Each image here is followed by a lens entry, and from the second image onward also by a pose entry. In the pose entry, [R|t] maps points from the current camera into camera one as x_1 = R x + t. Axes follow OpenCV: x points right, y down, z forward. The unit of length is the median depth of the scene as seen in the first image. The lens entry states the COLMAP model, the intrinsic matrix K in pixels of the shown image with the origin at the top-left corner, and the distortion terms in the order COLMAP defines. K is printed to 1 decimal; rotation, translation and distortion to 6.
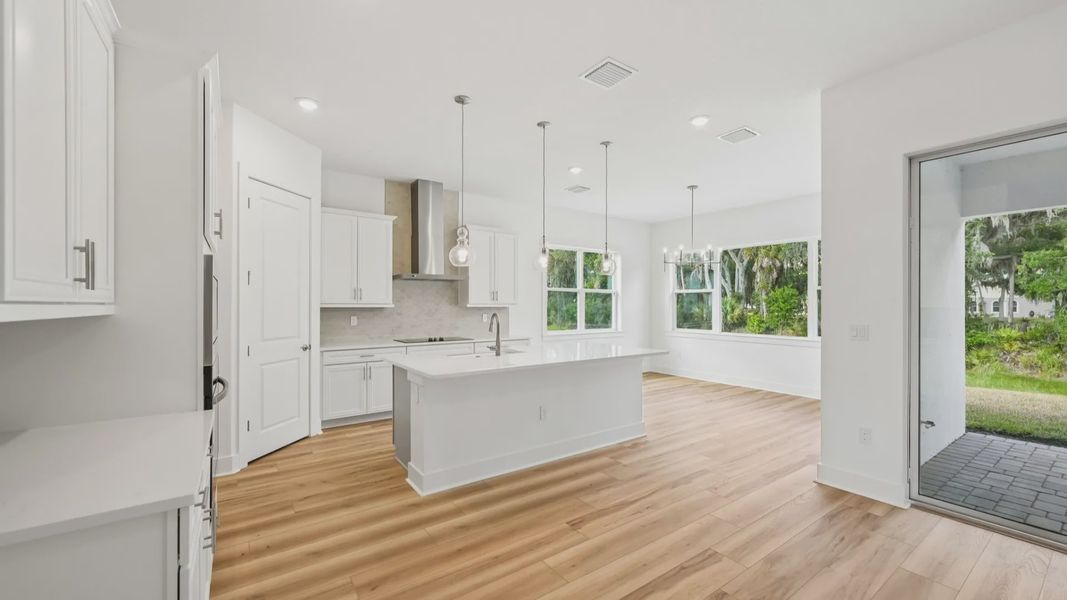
lens RADIAL K [[417.6, 0, 536.8], [0, 417.6, 302.1], [0, 0, 1]] dist [-0.000456, 0.000343]
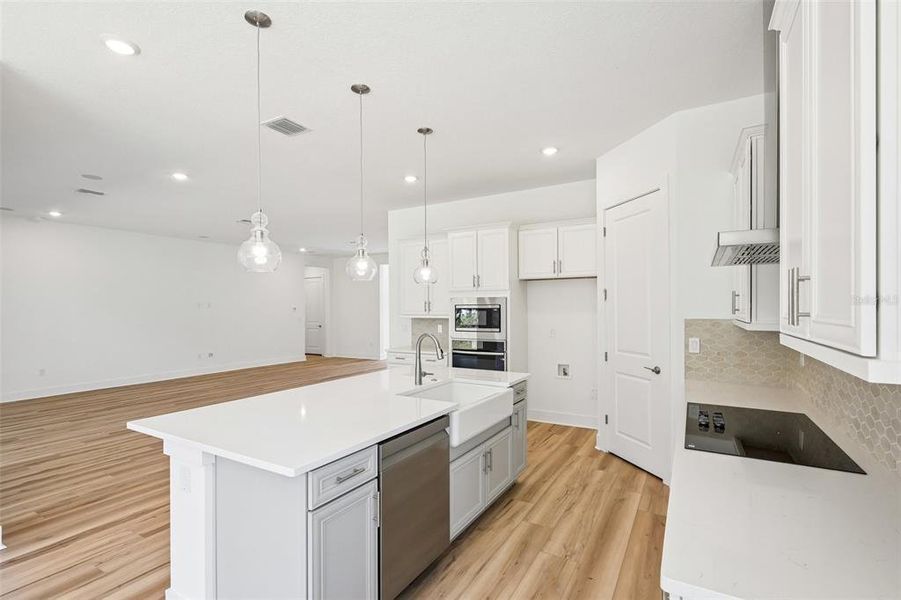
lens RADIAL K [[421.2, 0, 452.0], [0, 421.2, 313.4], [0, 0, 1]] dist [0.000776, 0.000424]
pose [[-0.910842, 0.008745, -0.412663, 0.150792], [0.005804, 0.999948, 0.008380, -0.013192], [0.412715, 0.005238, -0.910845, 1.440546]]
